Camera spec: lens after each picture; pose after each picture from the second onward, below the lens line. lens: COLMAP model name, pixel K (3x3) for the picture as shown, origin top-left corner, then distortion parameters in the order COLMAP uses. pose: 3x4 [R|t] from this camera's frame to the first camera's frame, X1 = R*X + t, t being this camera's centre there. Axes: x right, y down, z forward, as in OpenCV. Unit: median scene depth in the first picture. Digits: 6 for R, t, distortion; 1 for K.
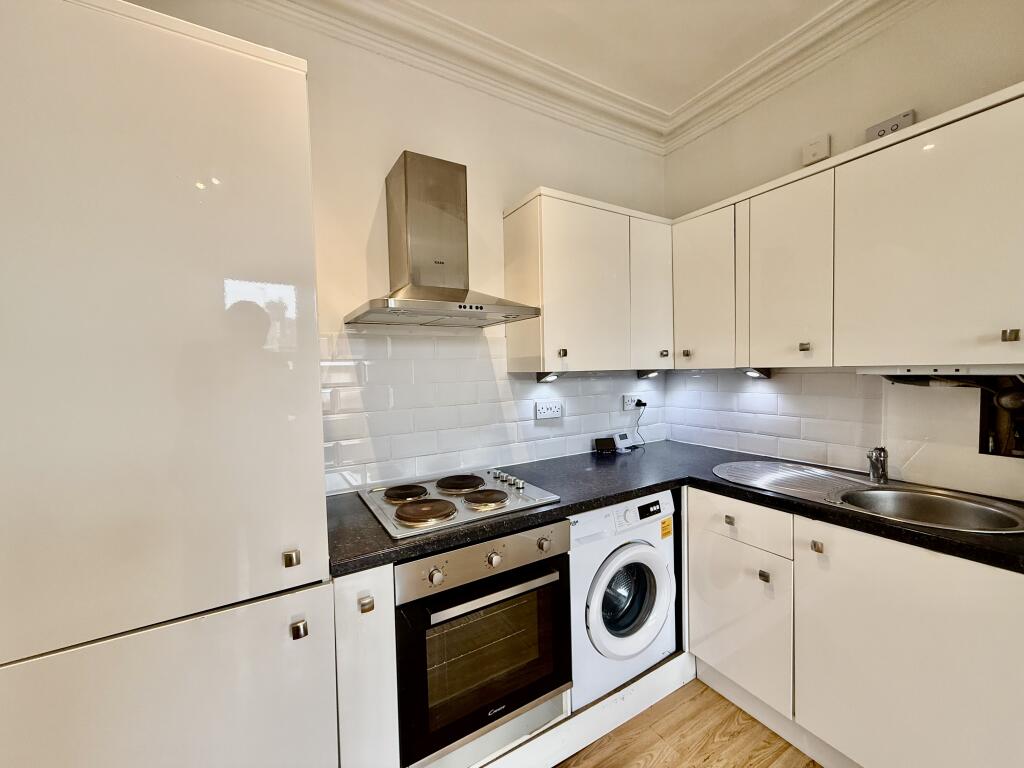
lens RADIAL K [[408.0, 0, 517.3], [0, 408.0, 381.9], [0, 0, 1]] dist [-0.001061, -0.000018]
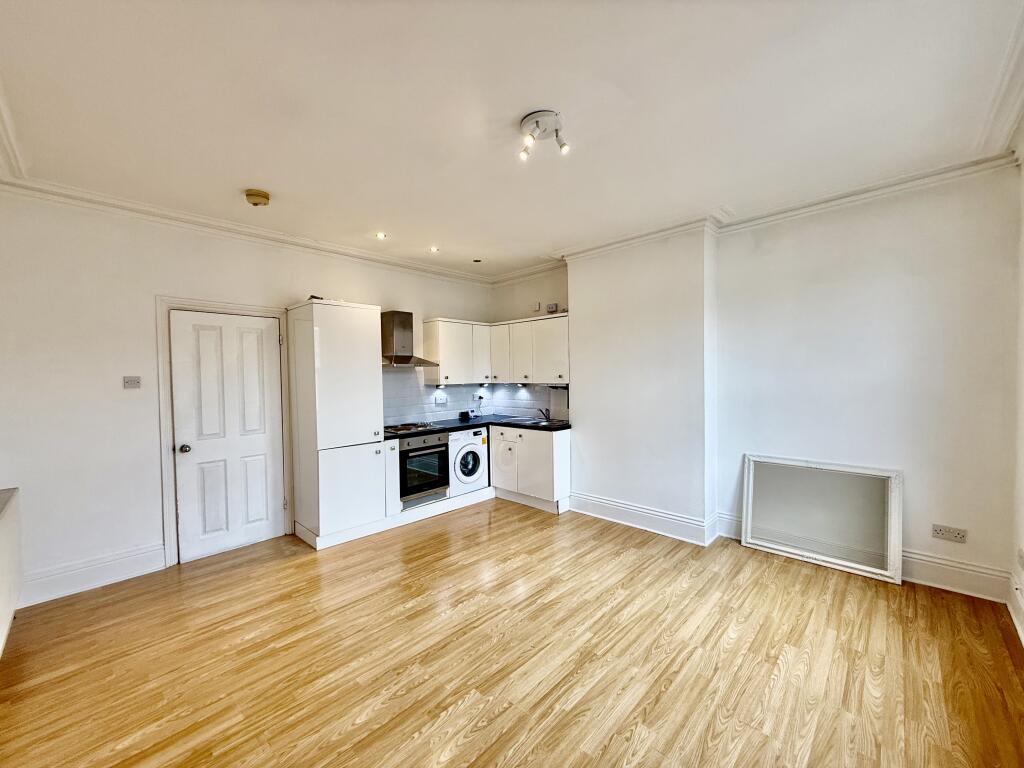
lens RADIAL K [[408.0, 0, 518.0], [0, 408.0, 381.4], [0, 0, 1]] dist [-0.001061, -0.000018]
pose [[0.961487, 0.002406, 0.274839, -0.175522], [0.002977, 0.999812, -0.019164, 0.006247], [-0.274834, 0.019244, 0.961299, -1.708438]]
